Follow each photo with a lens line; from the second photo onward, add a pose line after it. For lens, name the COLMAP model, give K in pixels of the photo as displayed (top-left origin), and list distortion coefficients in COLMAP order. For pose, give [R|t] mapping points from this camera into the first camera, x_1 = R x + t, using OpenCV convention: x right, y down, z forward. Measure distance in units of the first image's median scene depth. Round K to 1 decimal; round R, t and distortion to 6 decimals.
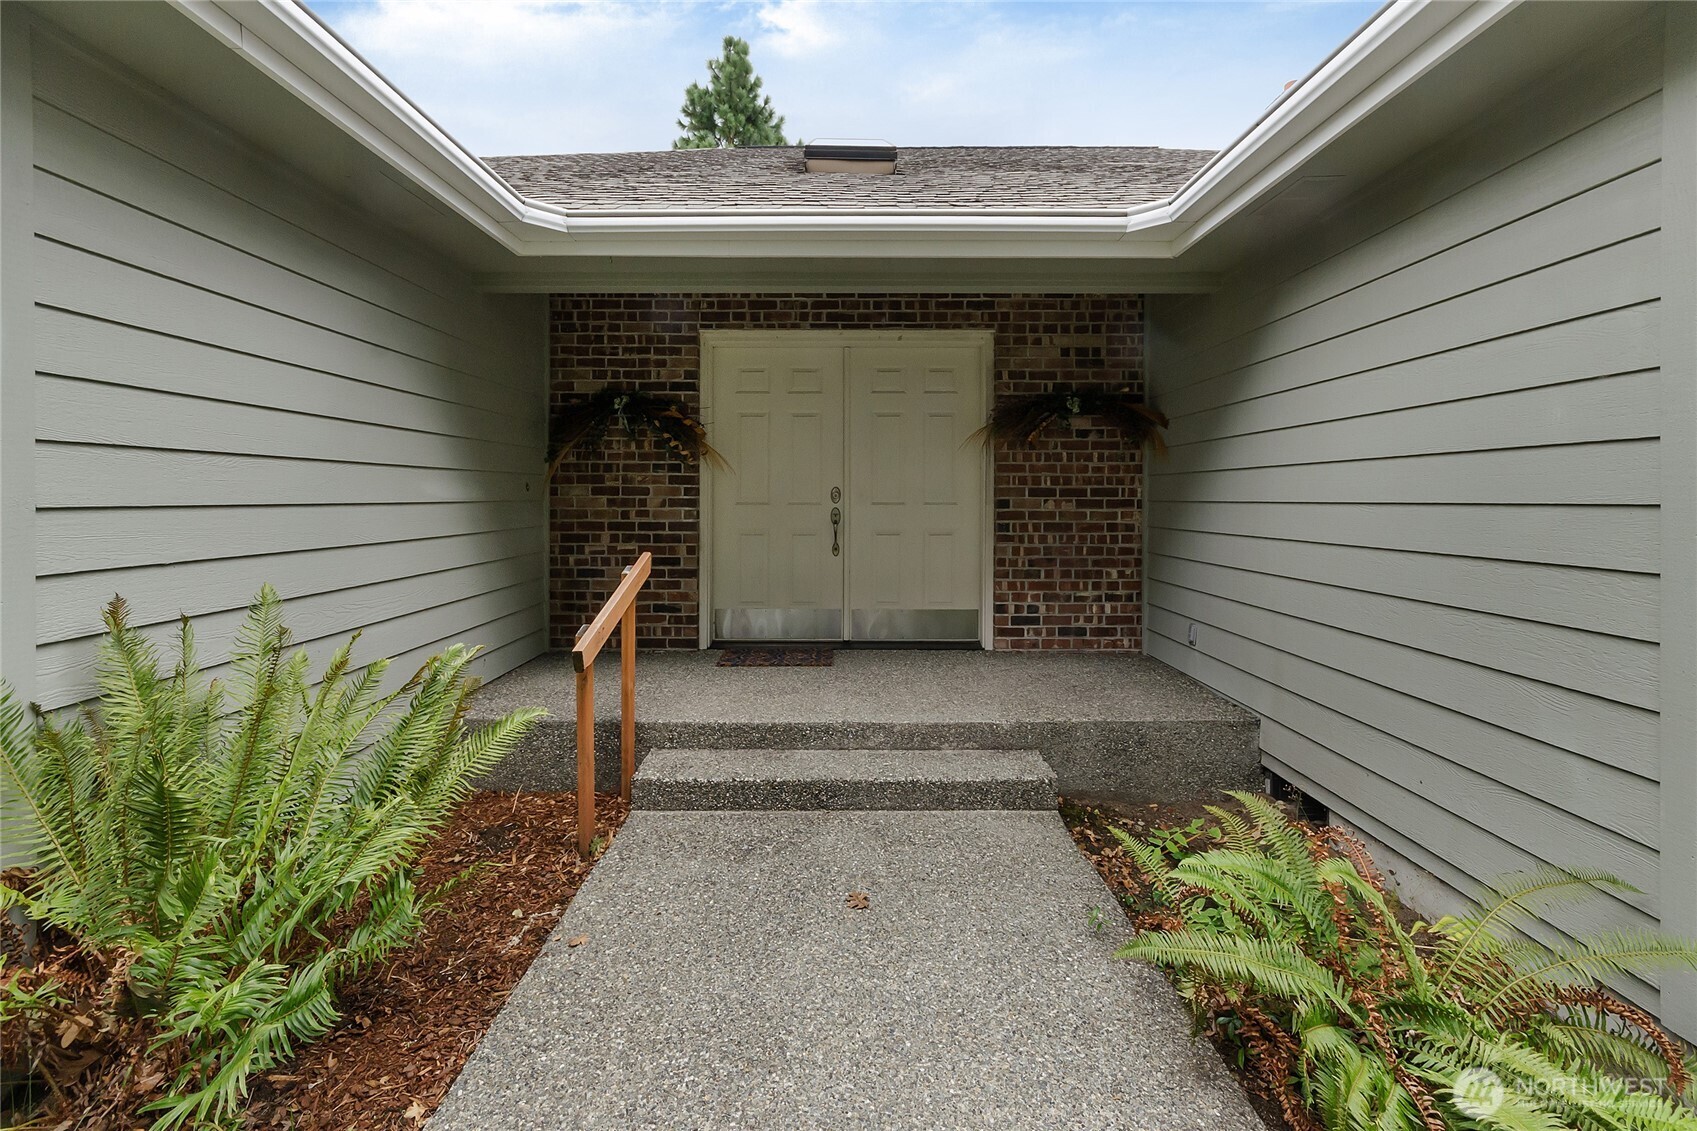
lens RADIAL K [[777.9, 0, 846.0], [0, 777.9, 498.8], [0, 0, 1]] dist [0.001980, -0.001019]
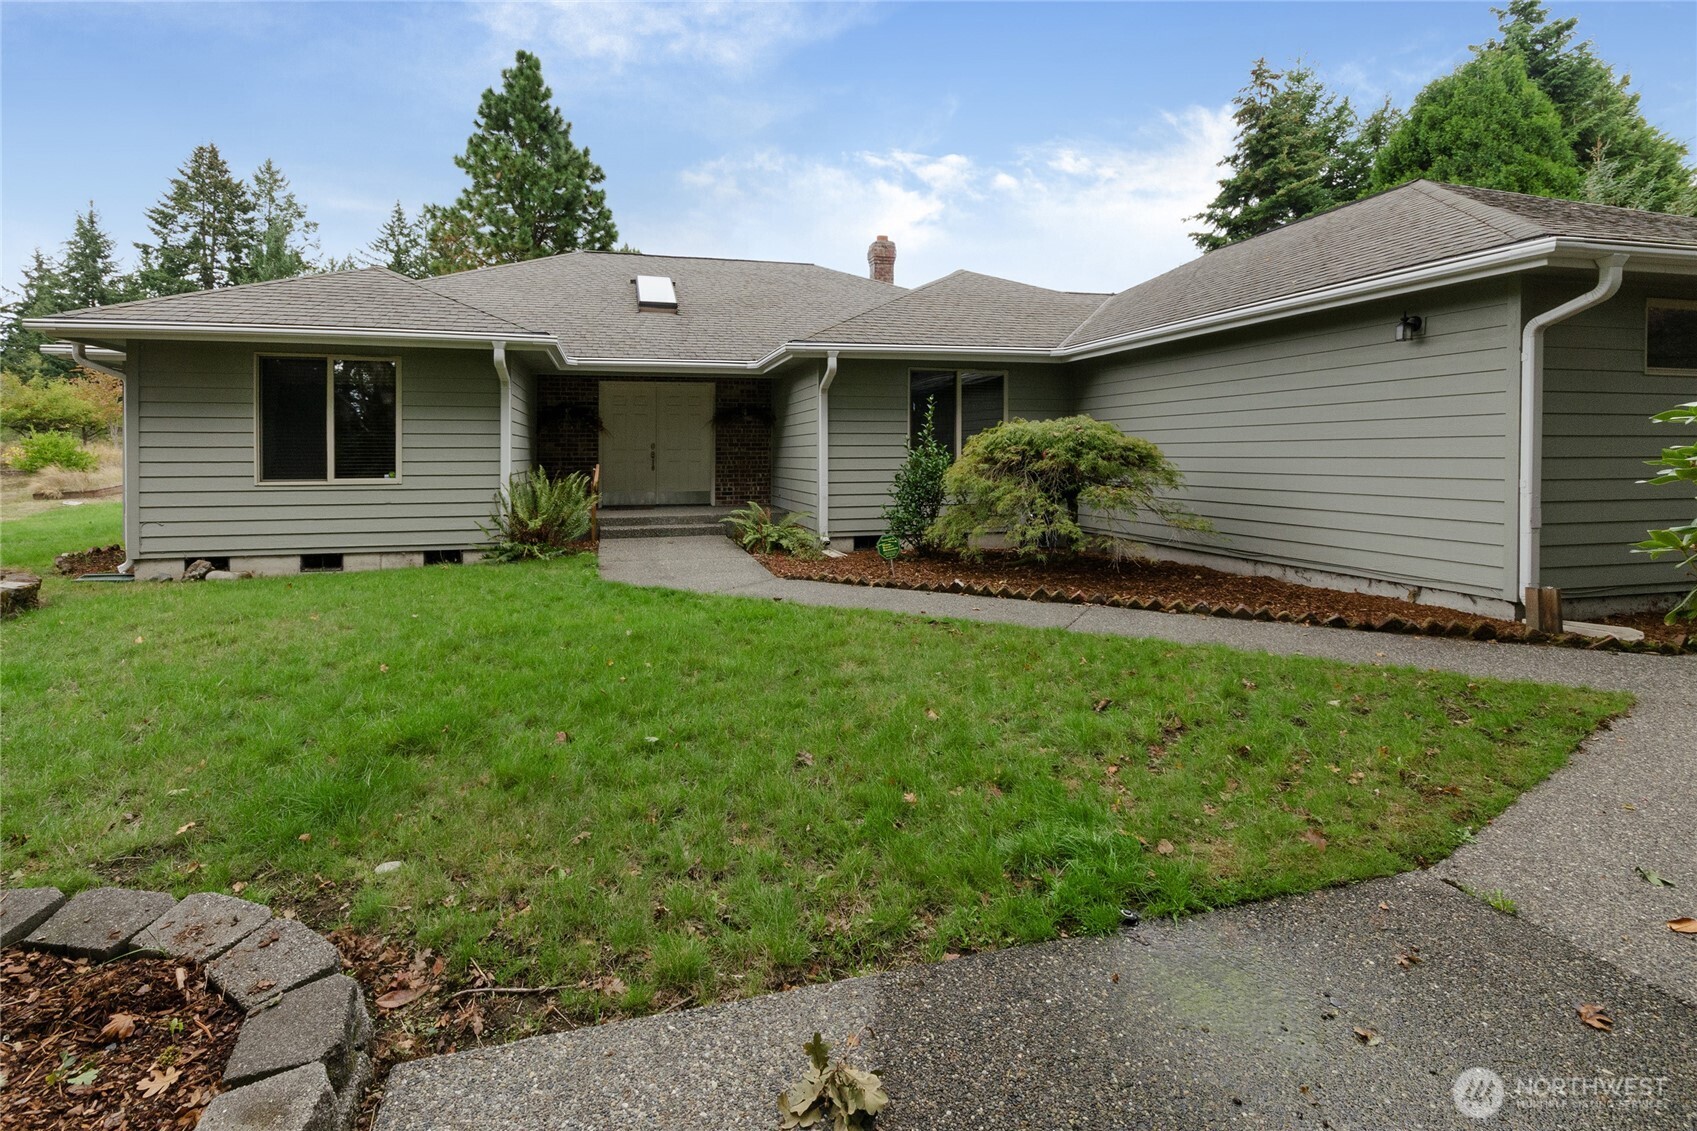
lens RADIAL K [[777.9, 0, 802.3], [0, 777.9, 433.4], [0, 0, 1]] dist [0.001980, -0.001019]
pose [[0.972461, 0.000070, 0.233064, -0.016854], [0.006719, 0.999576, -0.028336, 0.003676], [-0.232967, 0.029121, 0.972048, -0.201191]]
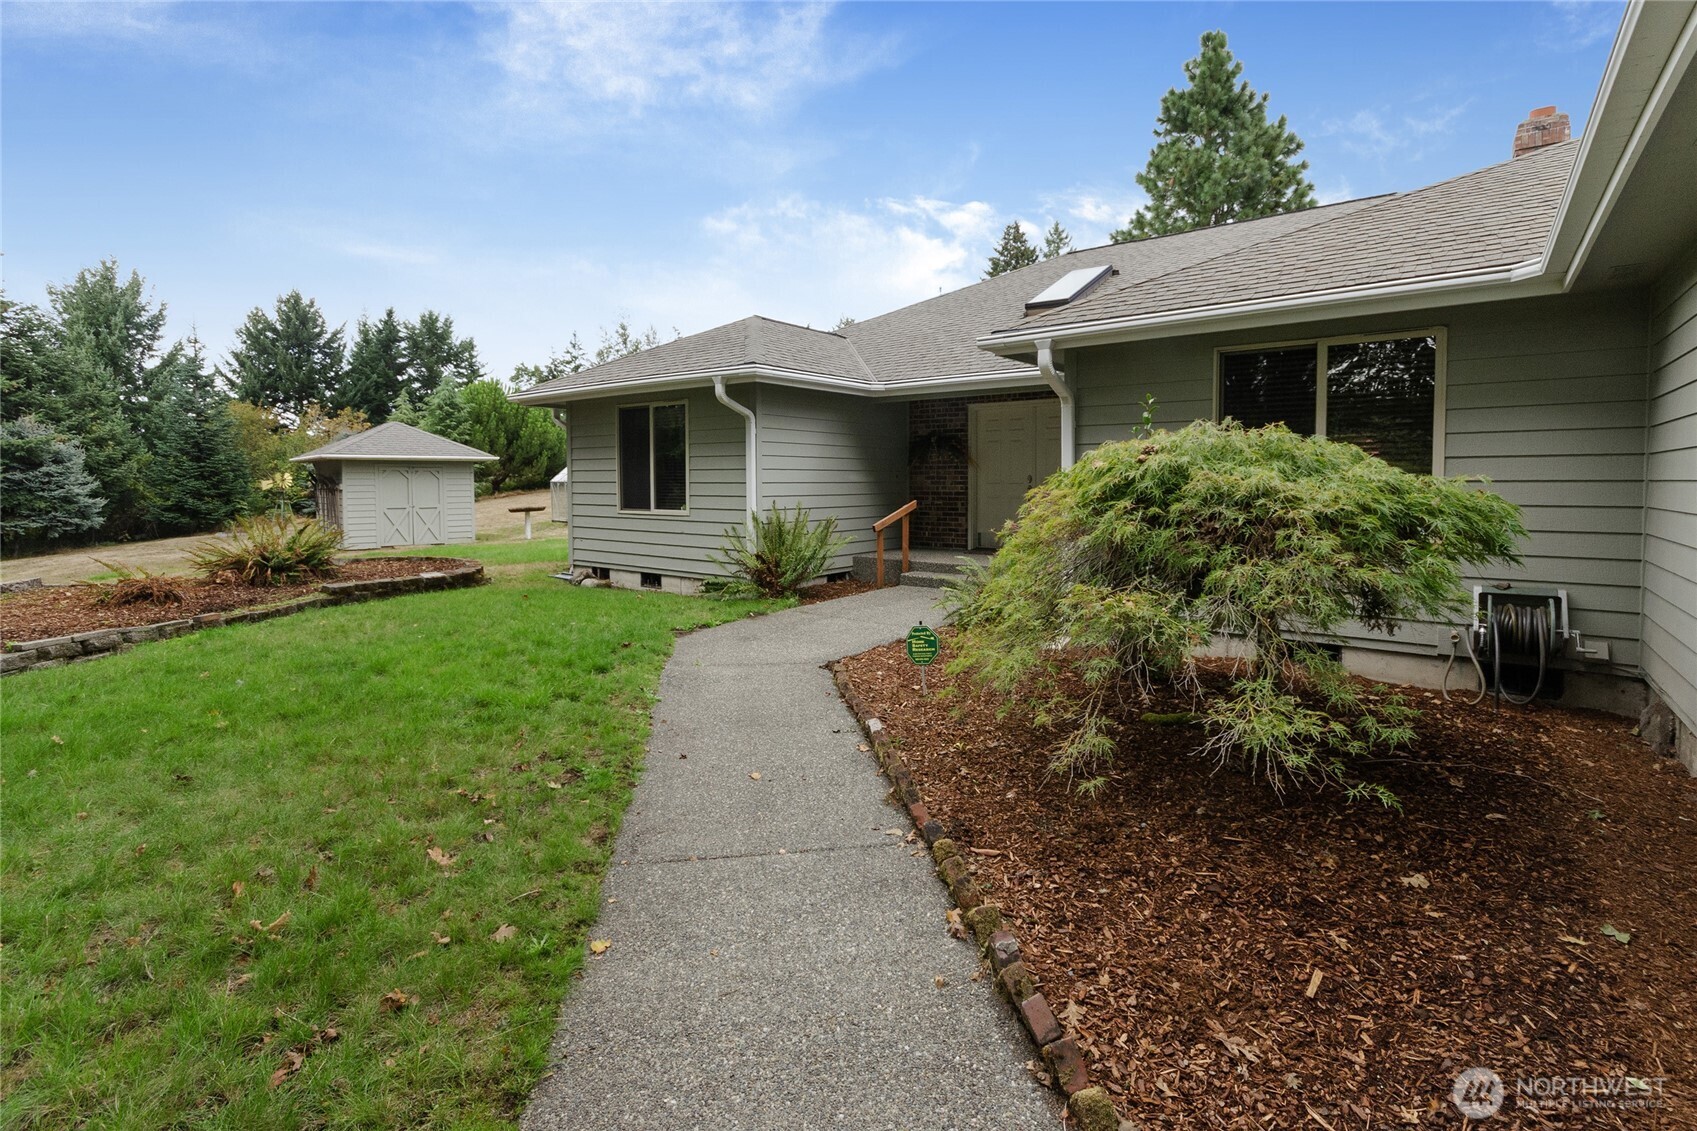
lens RADIAL K [[777.9, 0, 848.0], [0, 777.9, 488.7], [0, 0, 1]] dist [0.001980, -0.001019]
pose [[0.792251, 0.005184, -0.610174, 0.111807], [0.000818, 0.999954, 0.009557, 0.000070], [0.610195, -0.008071, 0.792210, -0.120073]]
